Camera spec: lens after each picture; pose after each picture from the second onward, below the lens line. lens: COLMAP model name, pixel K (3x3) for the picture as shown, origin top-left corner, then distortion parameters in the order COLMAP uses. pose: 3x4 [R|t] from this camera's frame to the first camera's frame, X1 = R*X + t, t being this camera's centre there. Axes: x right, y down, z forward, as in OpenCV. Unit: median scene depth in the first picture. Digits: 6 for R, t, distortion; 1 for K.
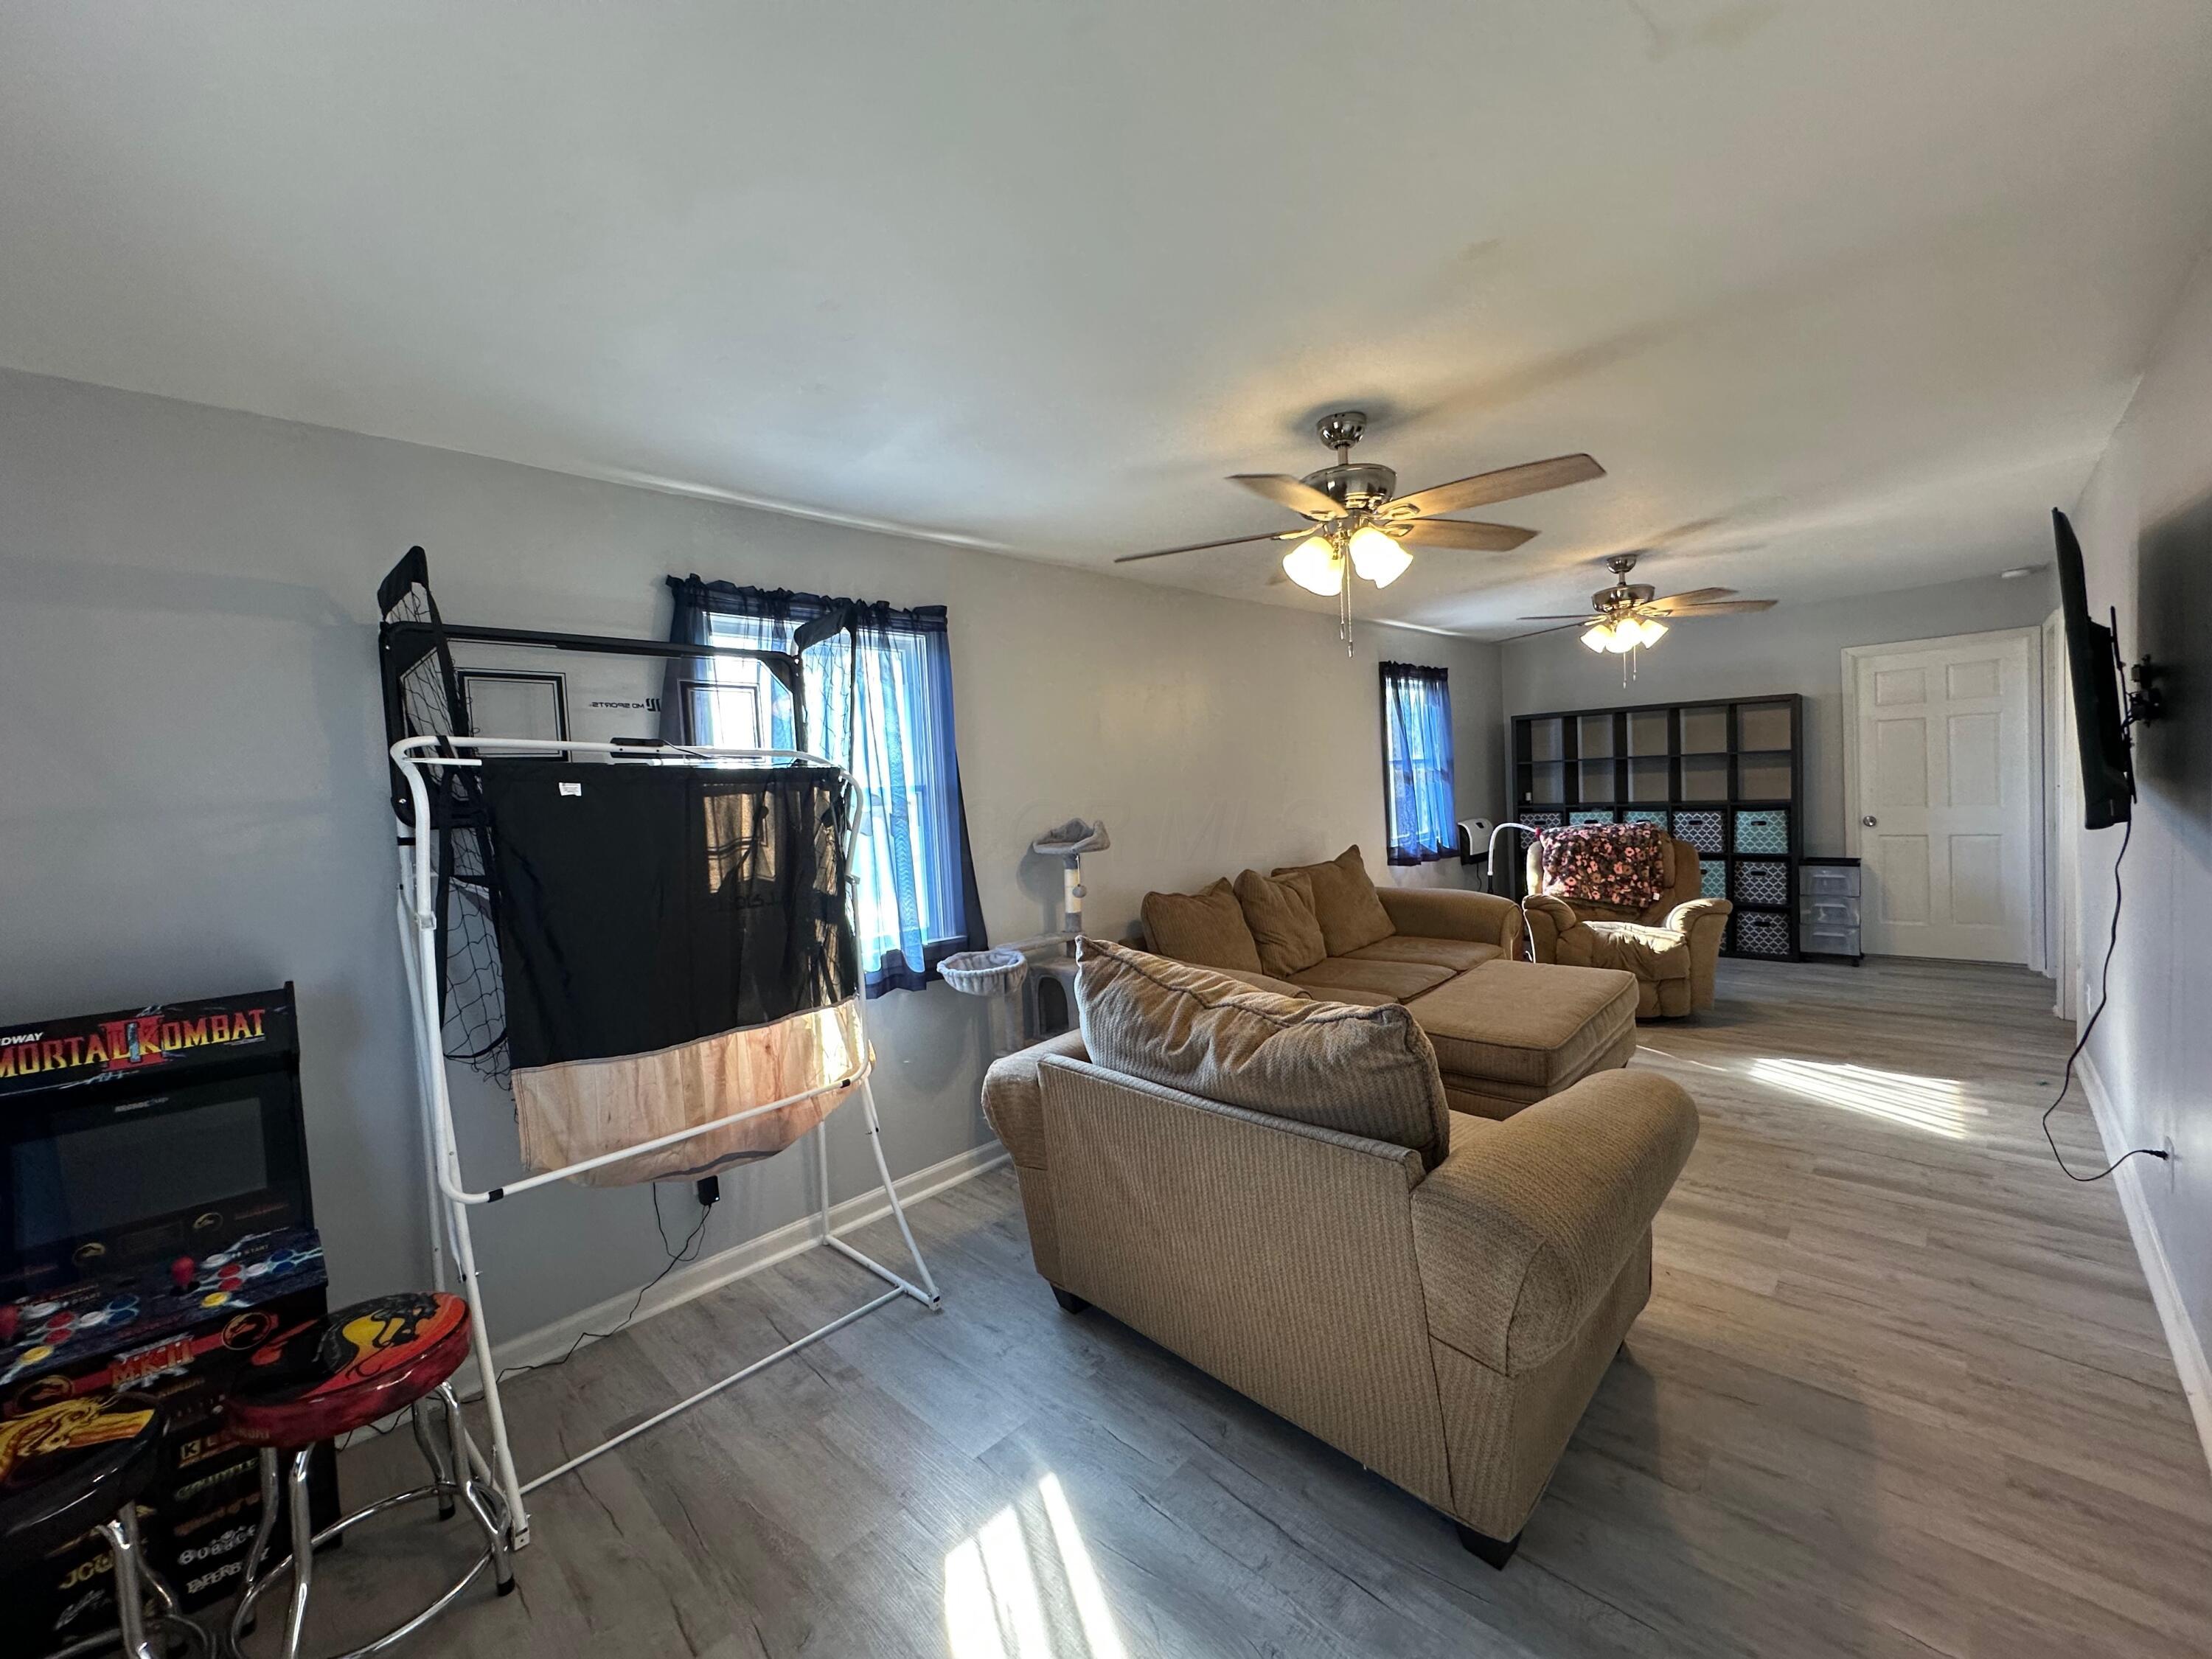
lens RADIAL K [[884.0, 0, 1102.4], [0, 884.0, 826.1], [0, 0, 1]] dist [-0.002472, 0.000209]
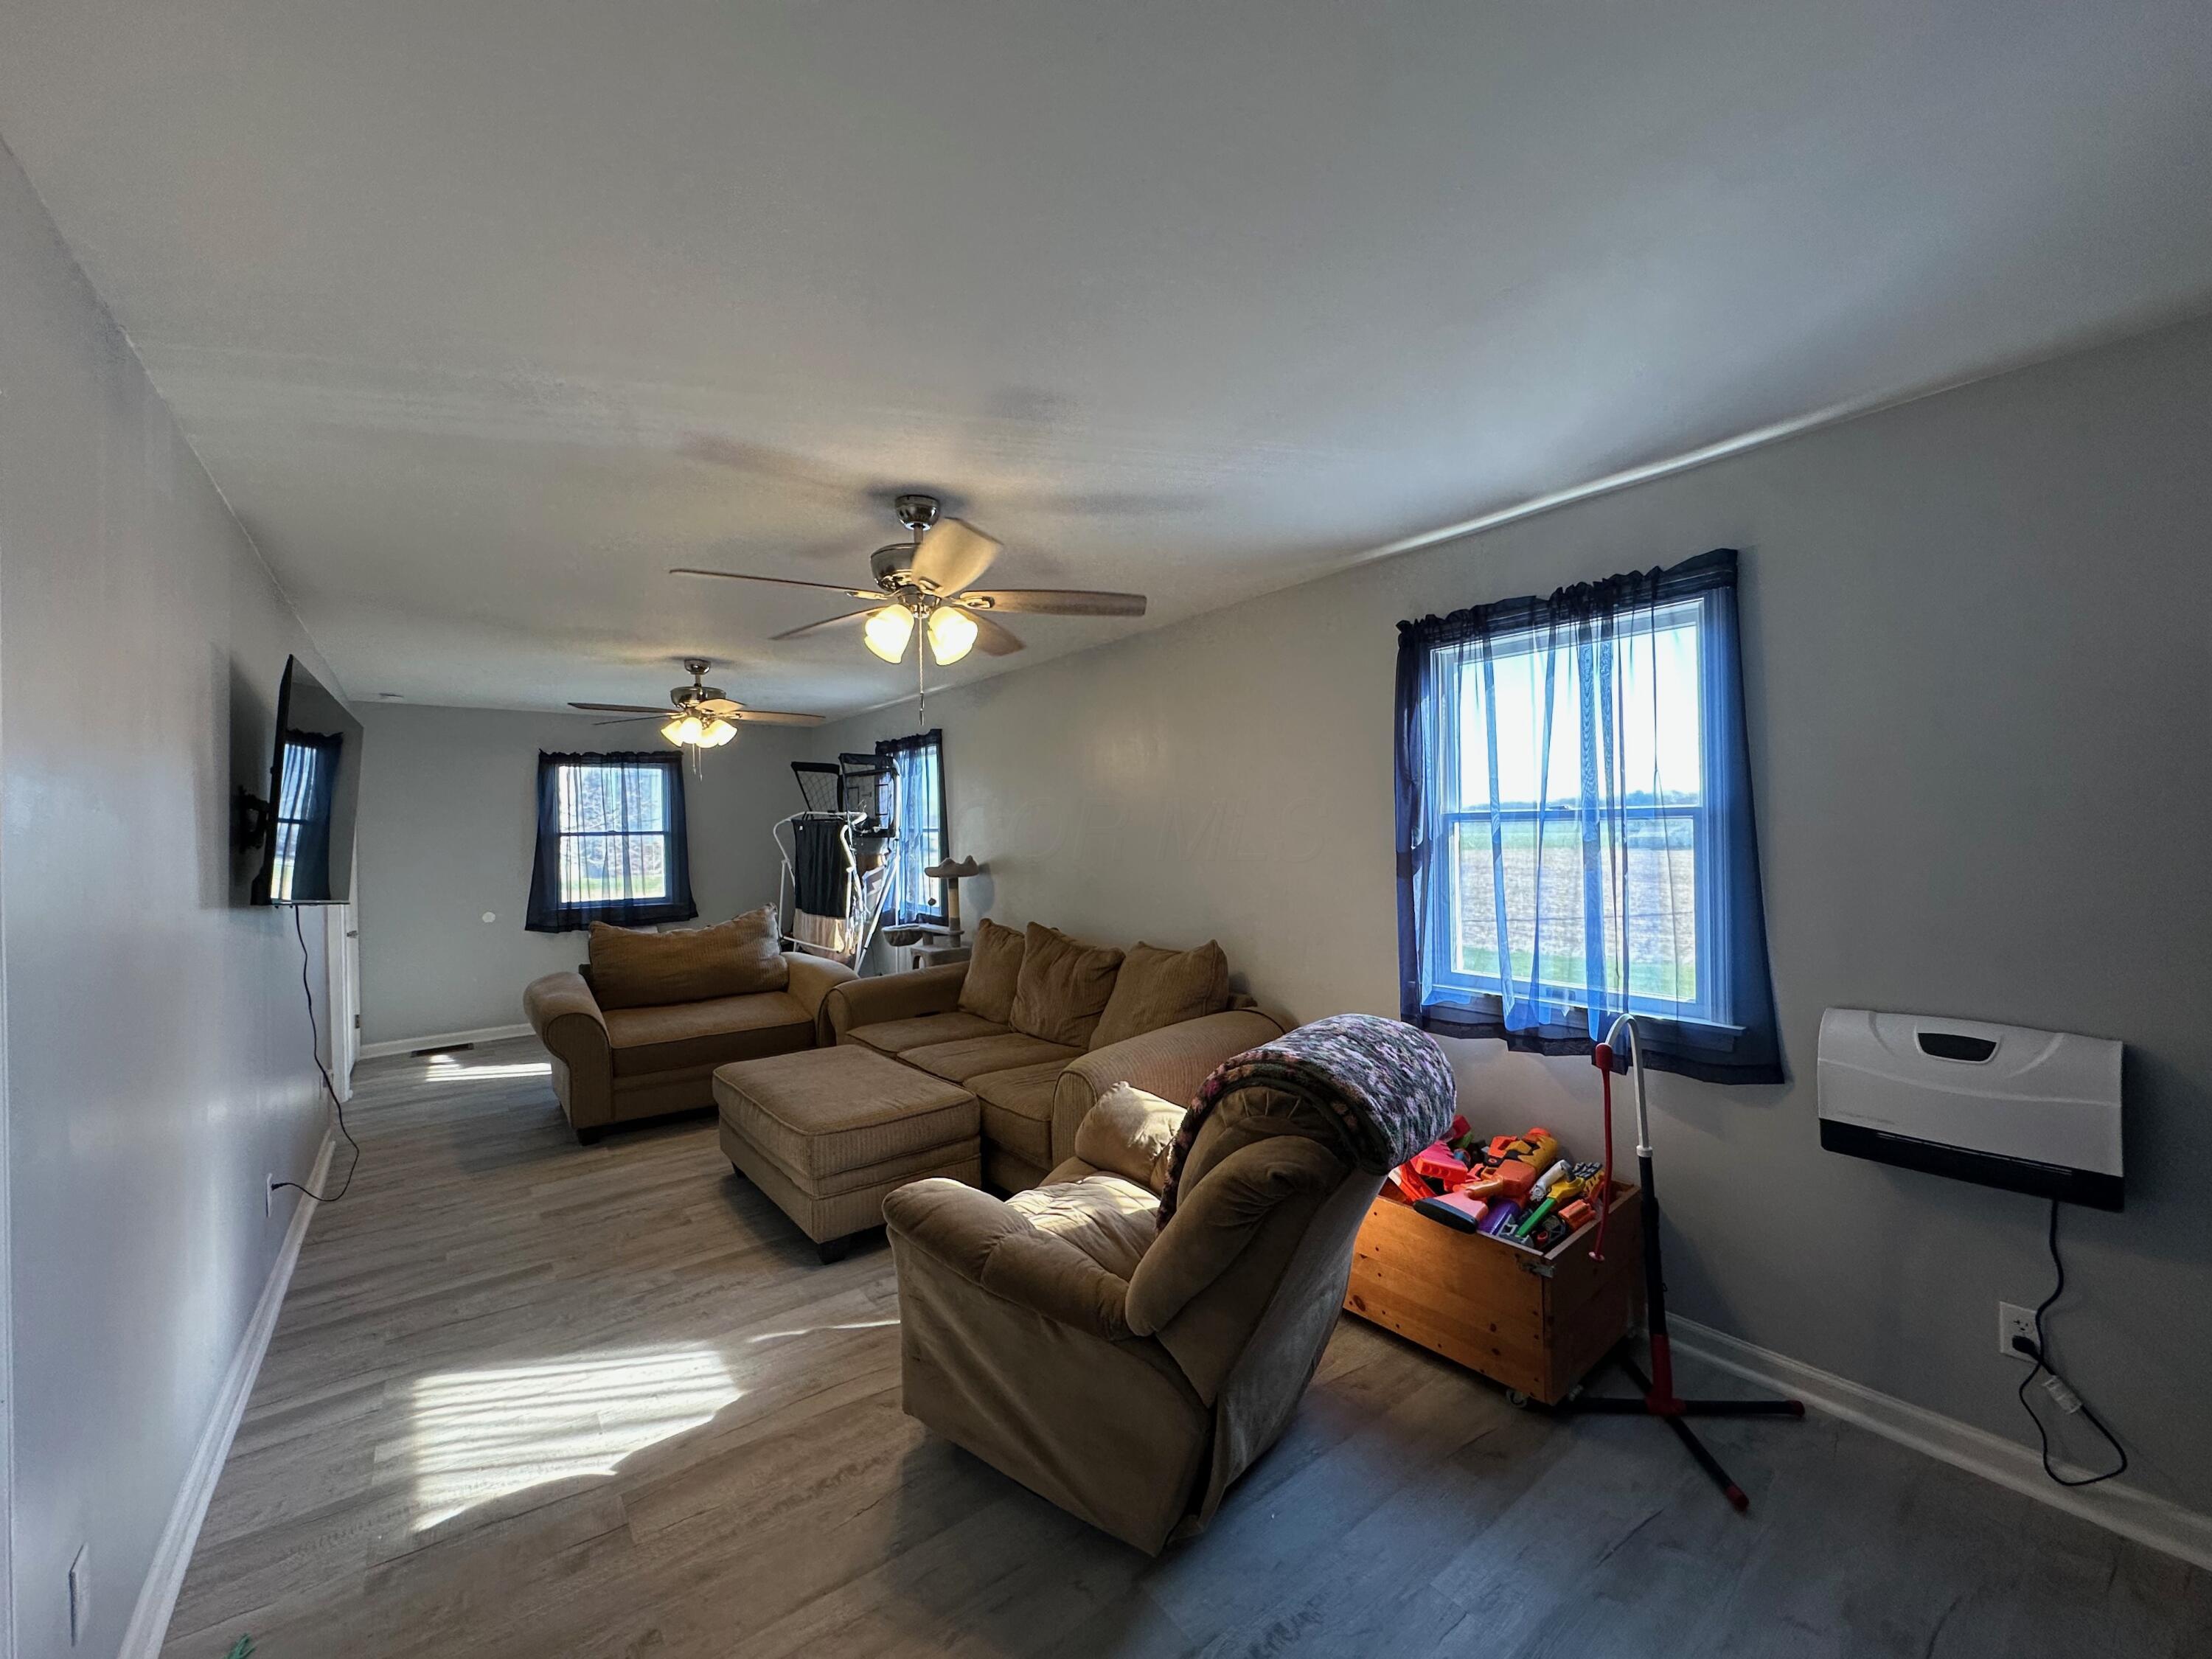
lens RADIAL K [[884.0, 0, 1102.4], [0, 884.0, 826.1], [0, 0, 1]] dist [-0.002472, 0.000209]
pose [[-0.142740, 0.062349, -0.987794, 1.462001], [-0.019478, 0.997644, 0.065785, -0.165382], [0.989569, 0.028631, -0.141189, 1.520646]]
